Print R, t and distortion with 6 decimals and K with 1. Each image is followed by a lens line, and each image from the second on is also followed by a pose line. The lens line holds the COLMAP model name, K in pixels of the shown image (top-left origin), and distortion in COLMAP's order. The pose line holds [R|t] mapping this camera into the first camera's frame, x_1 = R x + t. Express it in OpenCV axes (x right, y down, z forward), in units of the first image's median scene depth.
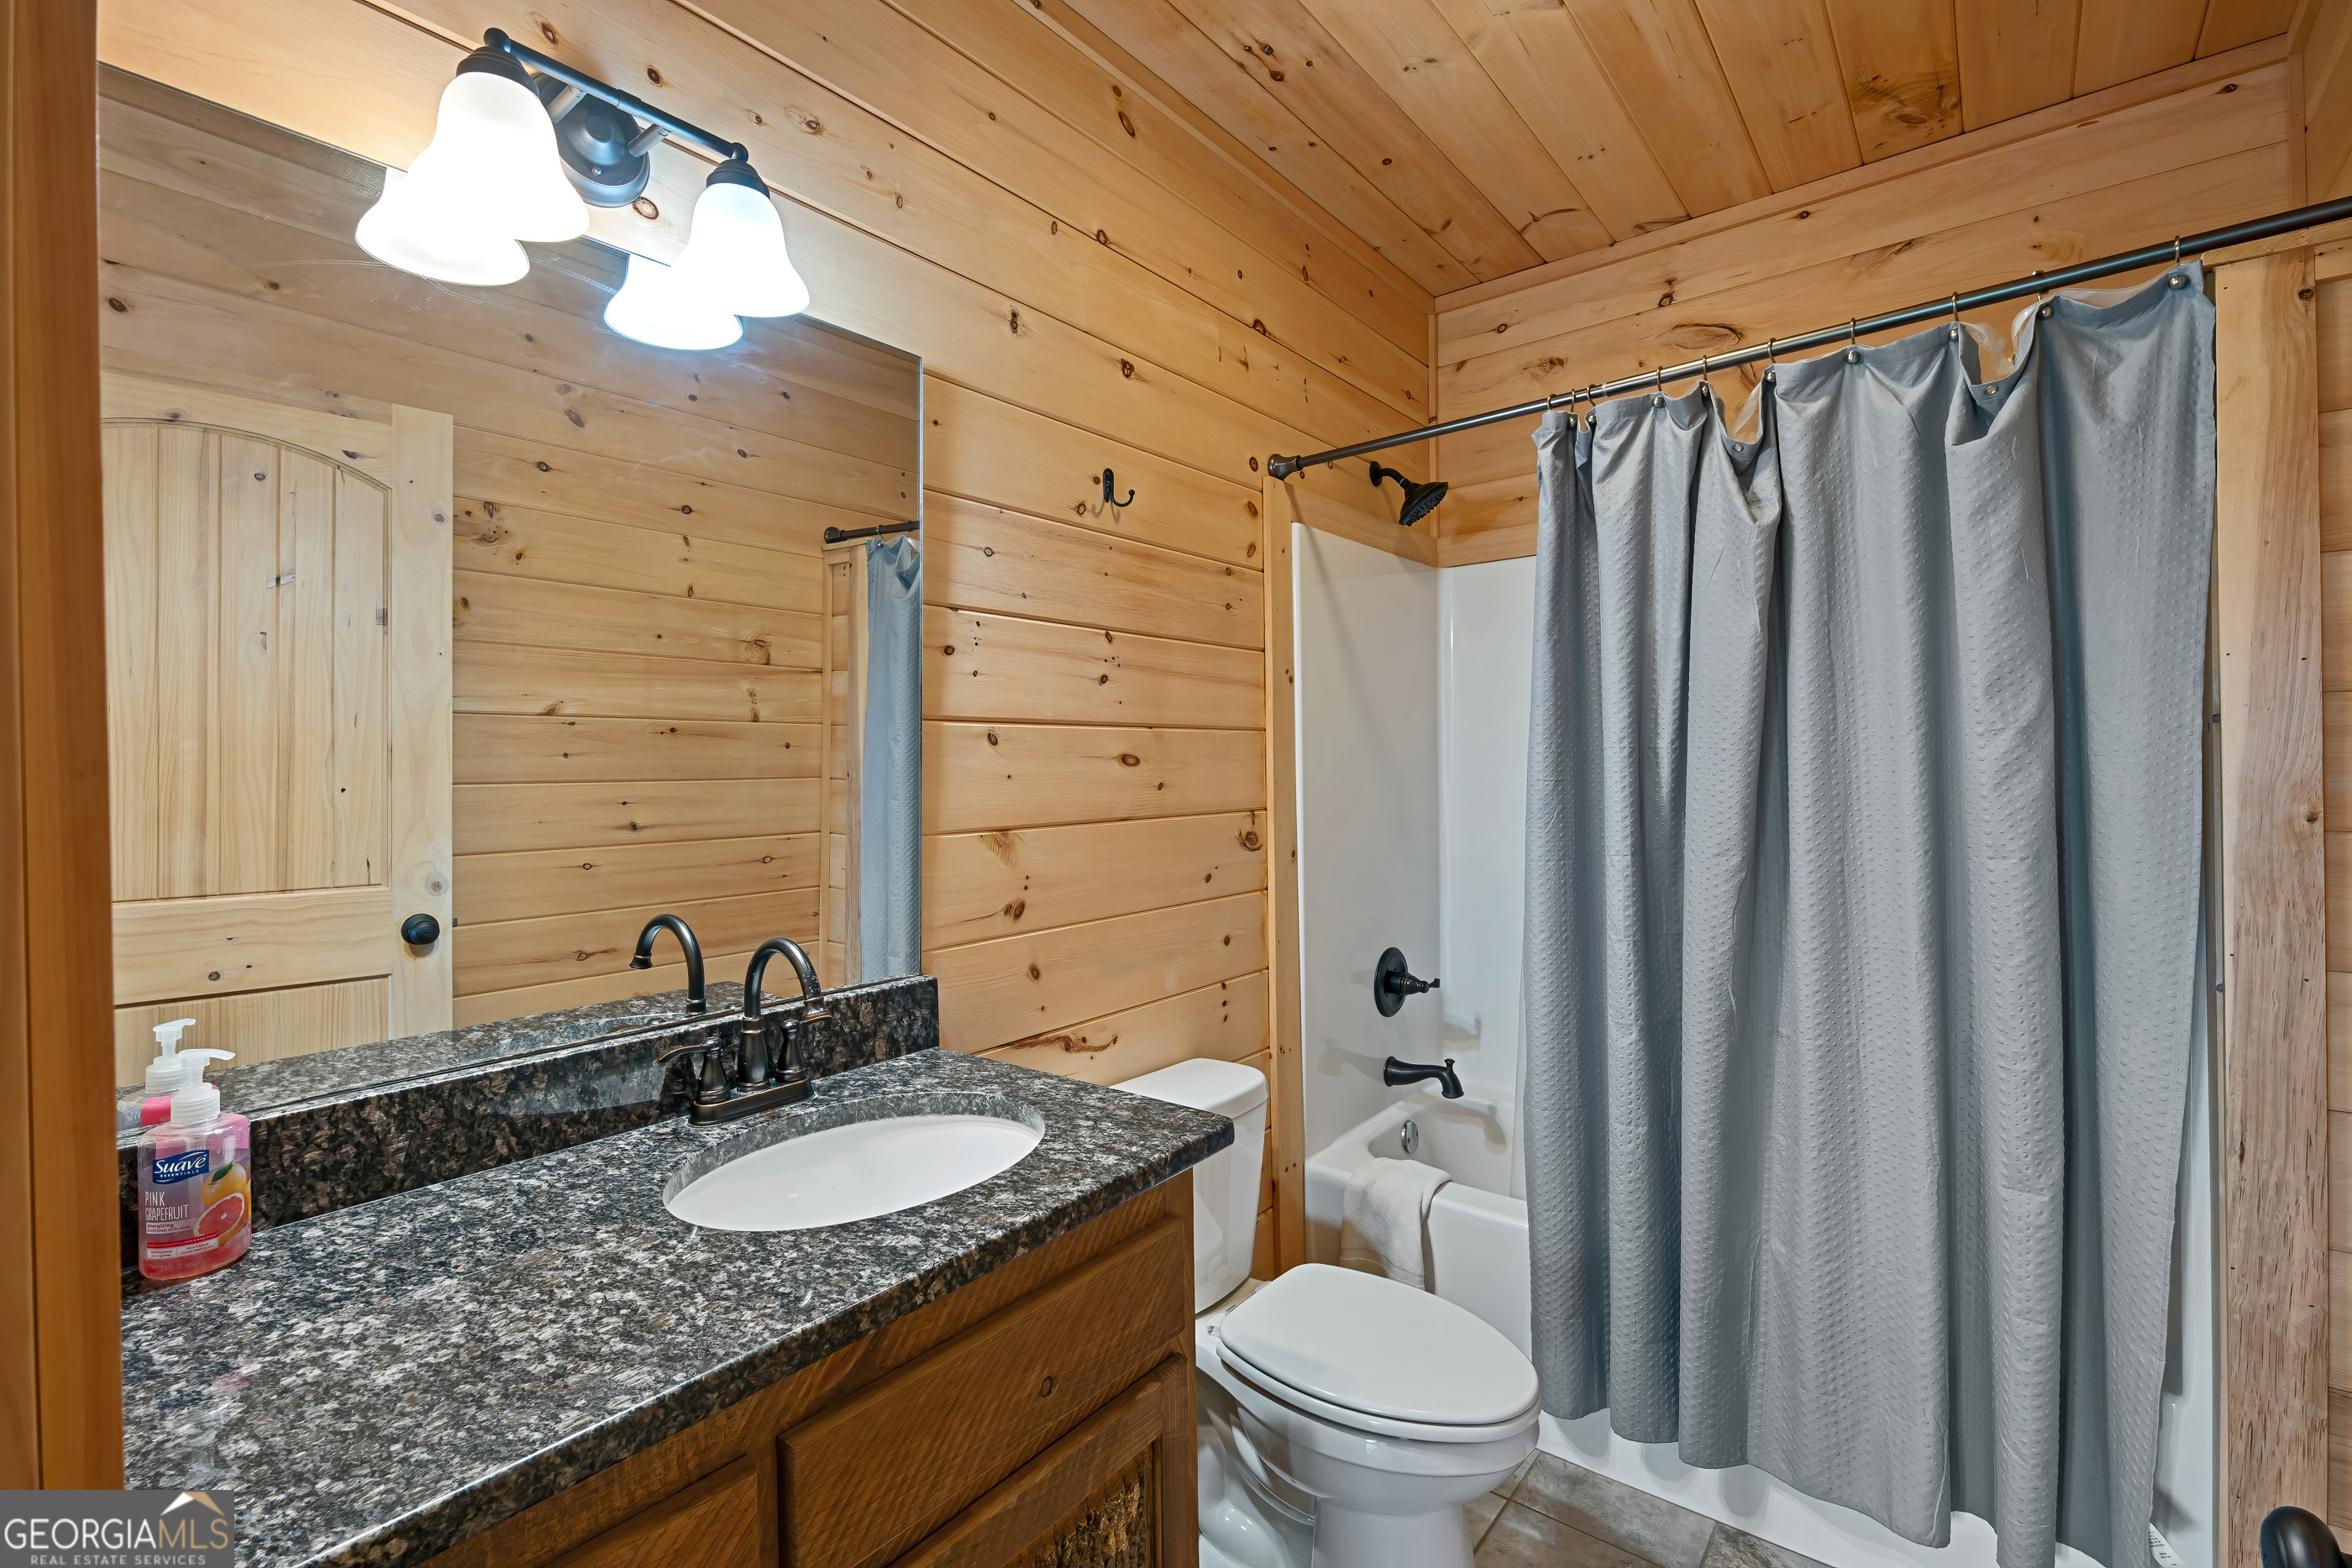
lens RADIAL K [[988.0, 0, 1170.6], [0, 988.0, 773.2], [0, 0, 1]] dist [-0.000167, -0.000476]
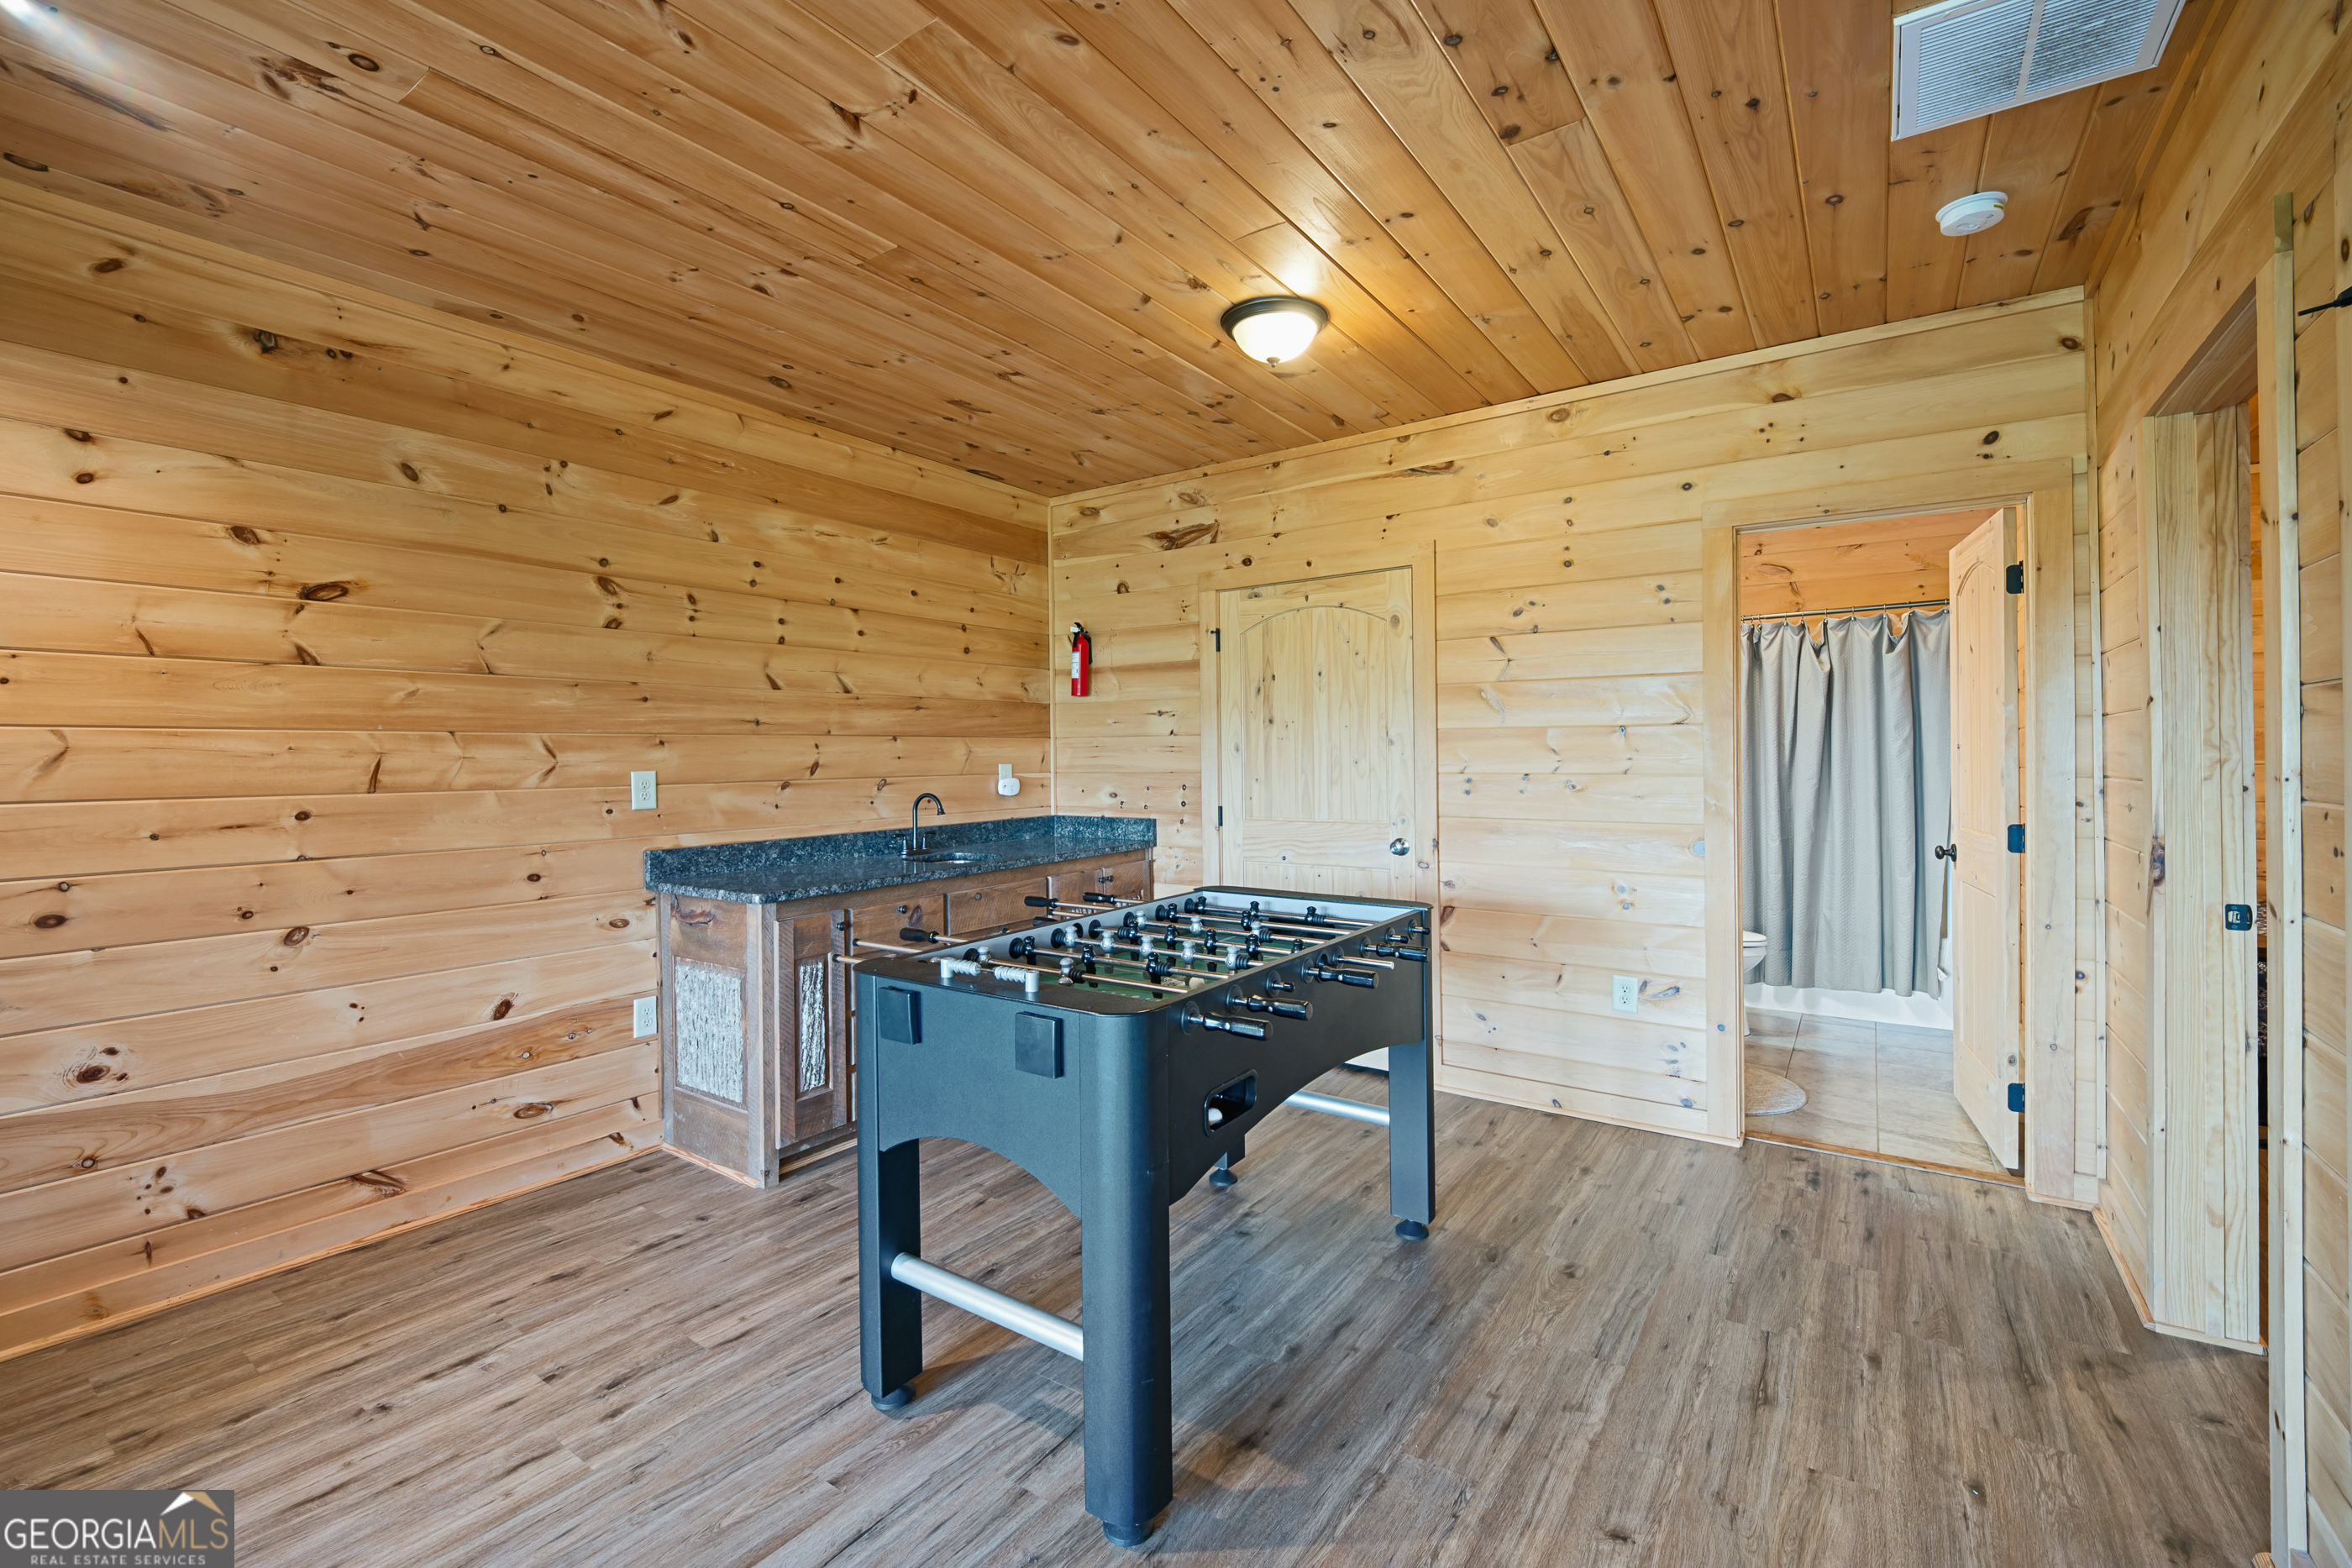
lens RADIAL K [[988.0, 0, 1174.5], [0, 988.0, 770.0], [0, 0, 1]] dist [-0.000167, -0.000476]
pose [[0.995676, -0.001241, 0.092883, -1.708044], [0.000498, 0.999968, 0.008020, 0.028806], [-0.092890, -0.007939, 0.995645, -1.881633]]
